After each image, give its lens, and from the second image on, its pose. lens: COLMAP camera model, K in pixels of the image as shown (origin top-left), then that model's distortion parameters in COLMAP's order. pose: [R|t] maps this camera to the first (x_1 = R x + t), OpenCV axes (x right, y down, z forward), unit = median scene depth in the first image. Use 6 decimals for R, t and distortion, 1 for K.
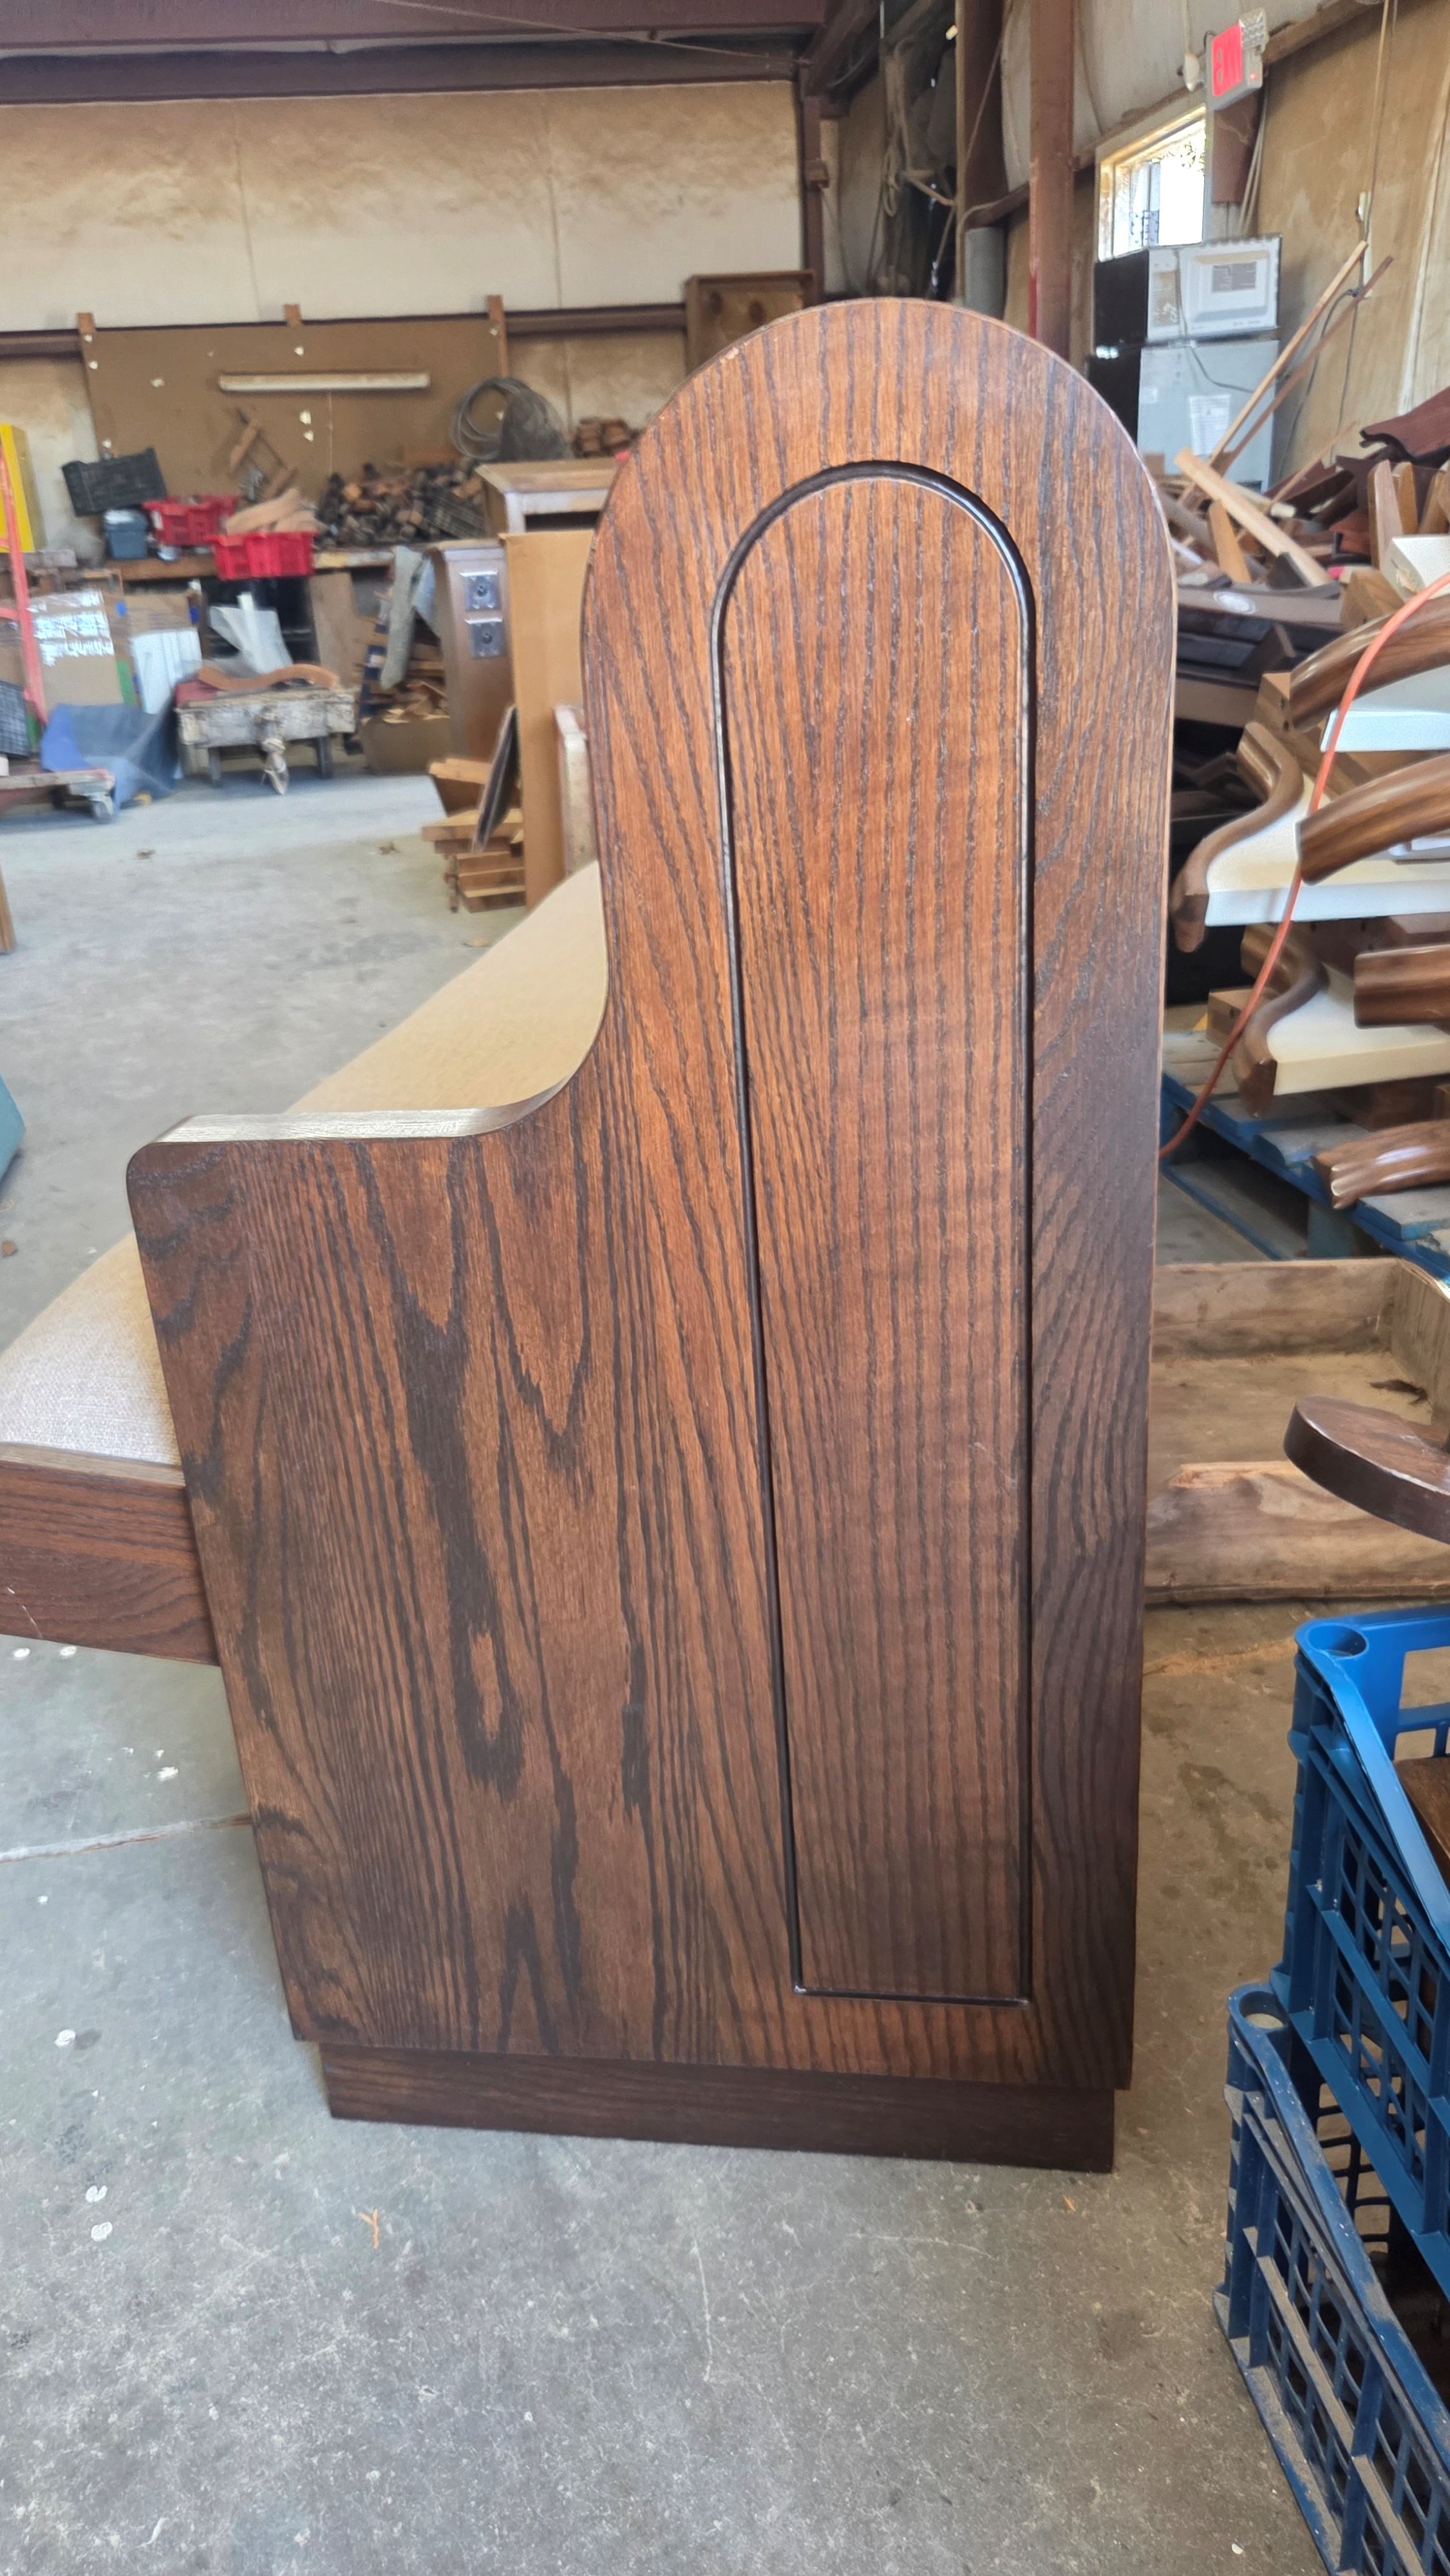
lens RADIAL K [[1768.6, 0, 722.2], [0, 1768.6, 1265.9], [0, 0, 1]] dist [0.059394, -0.049634]
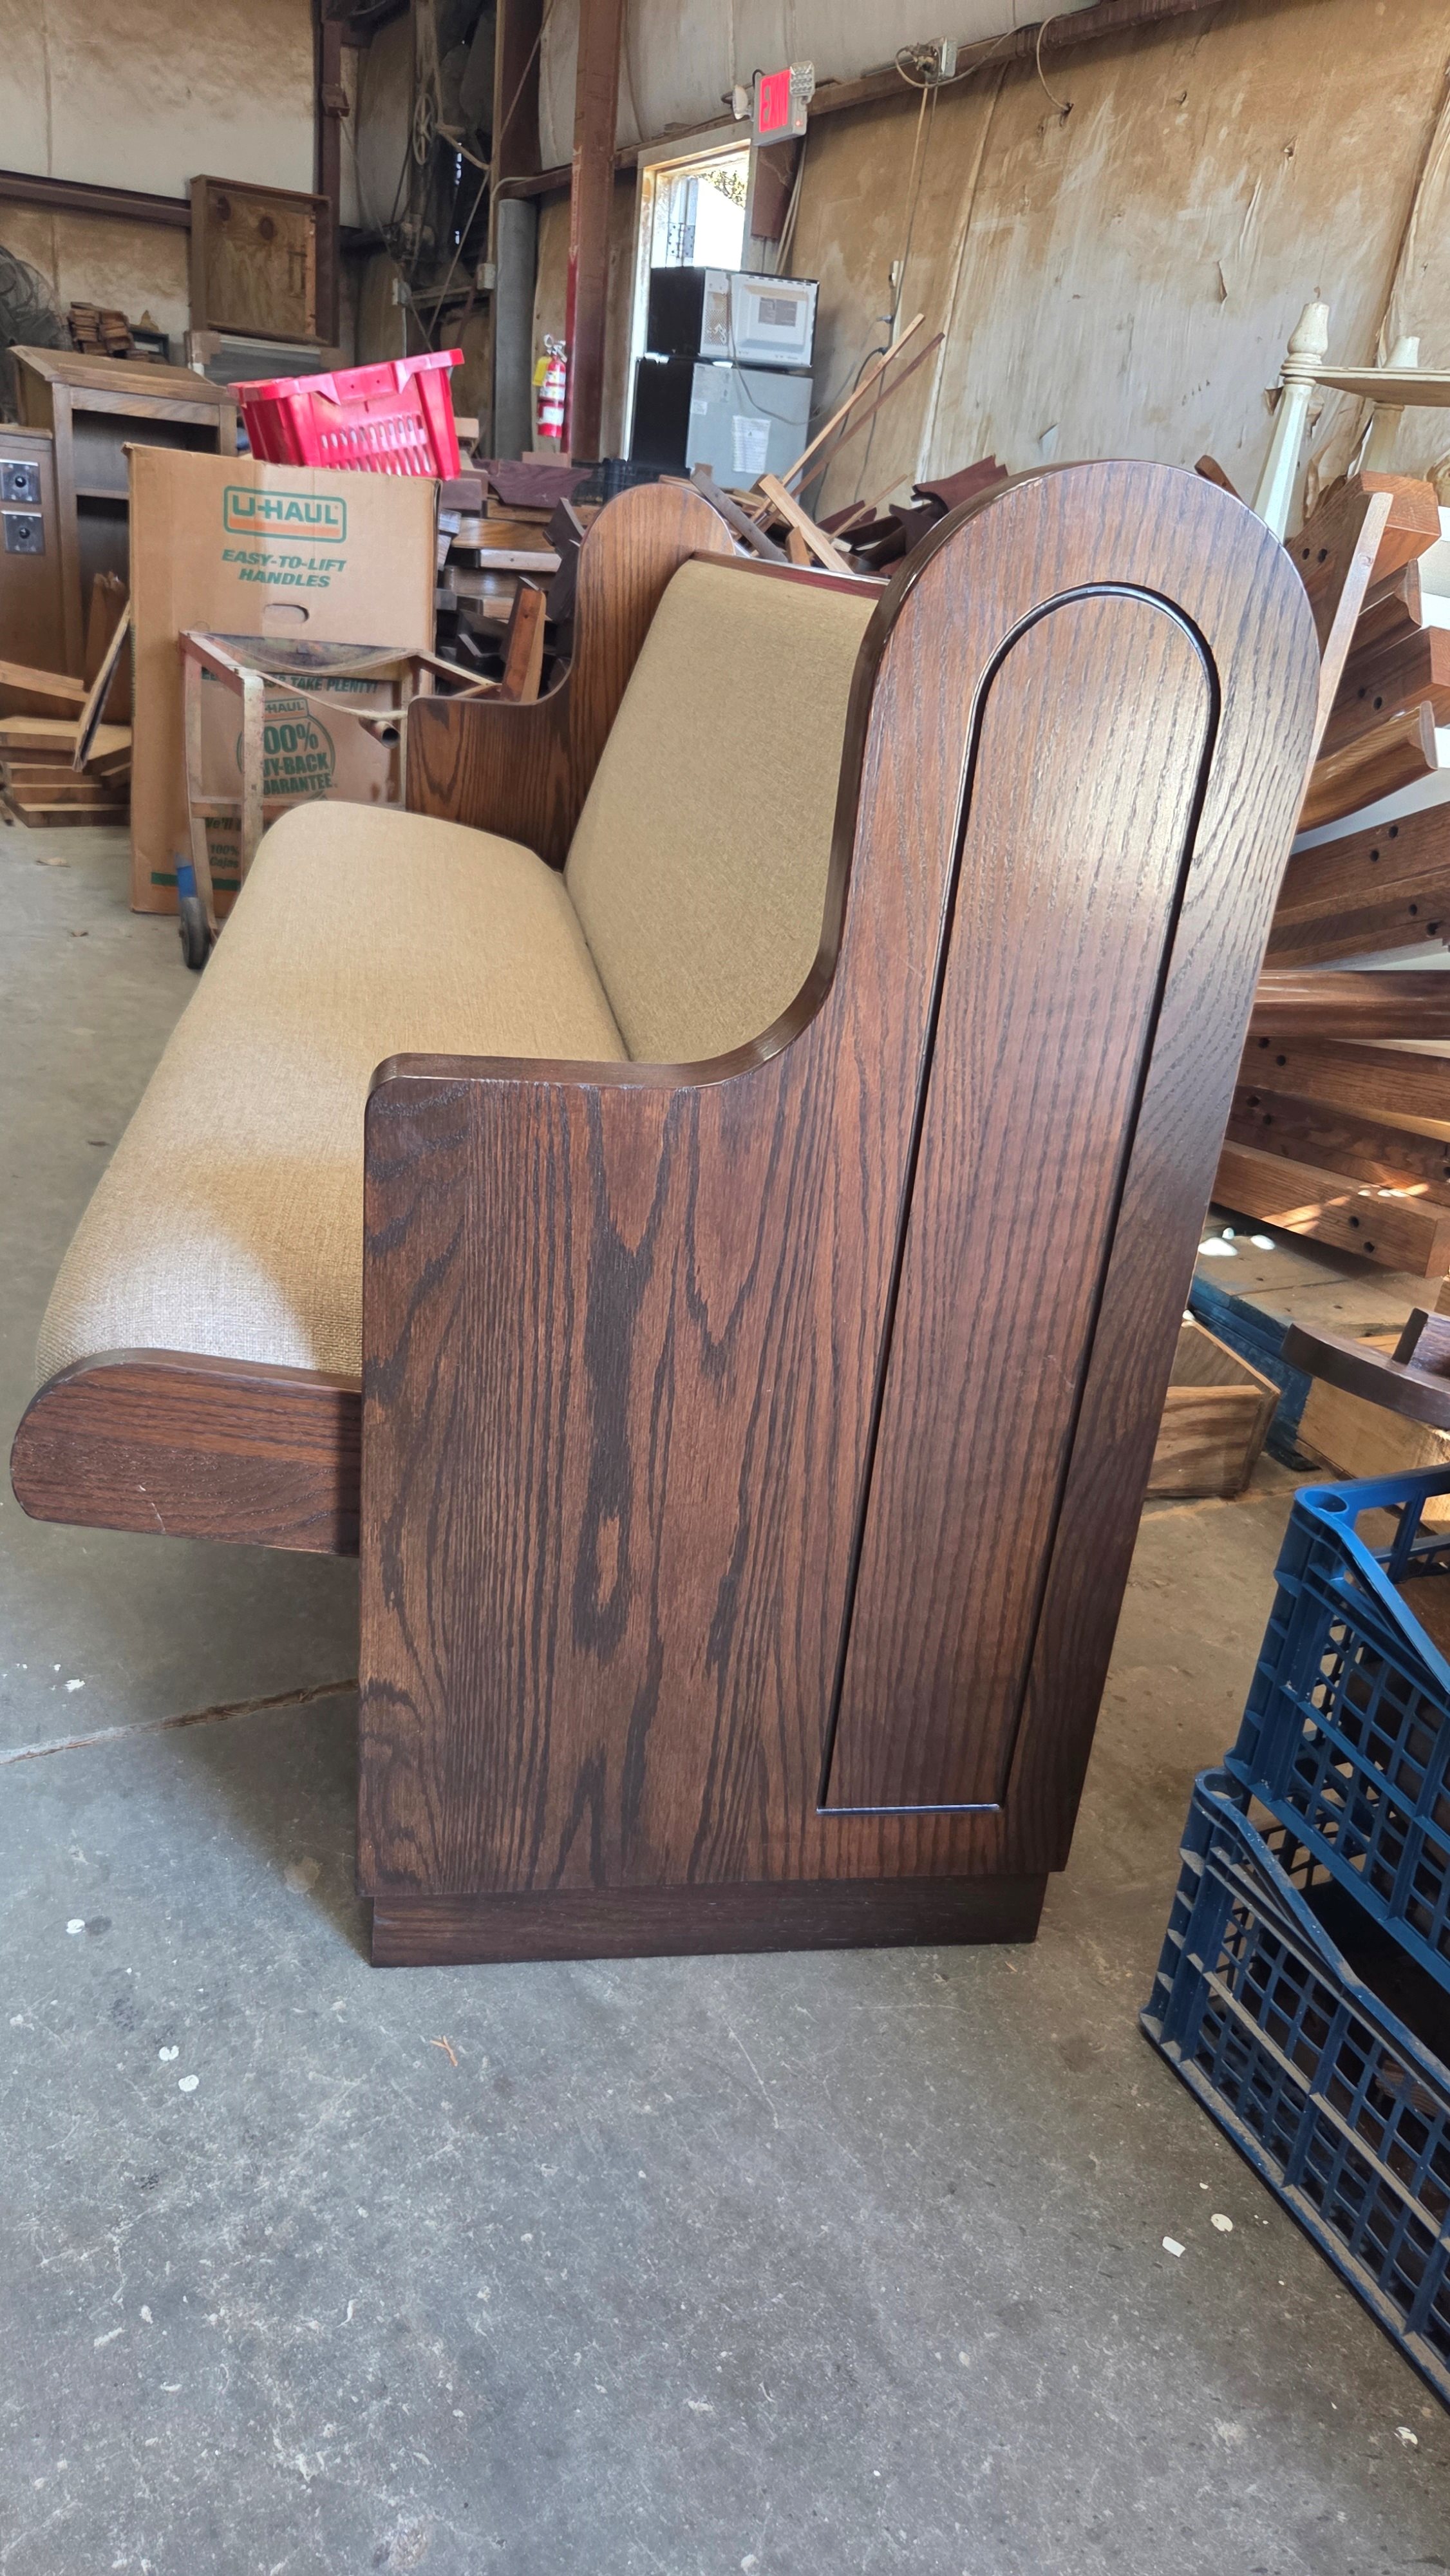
lens RADIAL K [[1768.6, 0, 697.8], [0, 1768.6, 1272.2], [0, 0, 1]] dist [0.059394, -0.049634]
pose [[0.947812, 0.028438, 0.317558, -0.435093], [-0.036858, 0.999109, 0.020536, 0.021154], [-0.316692, -0.031169, 0.948016, -0.100960]]
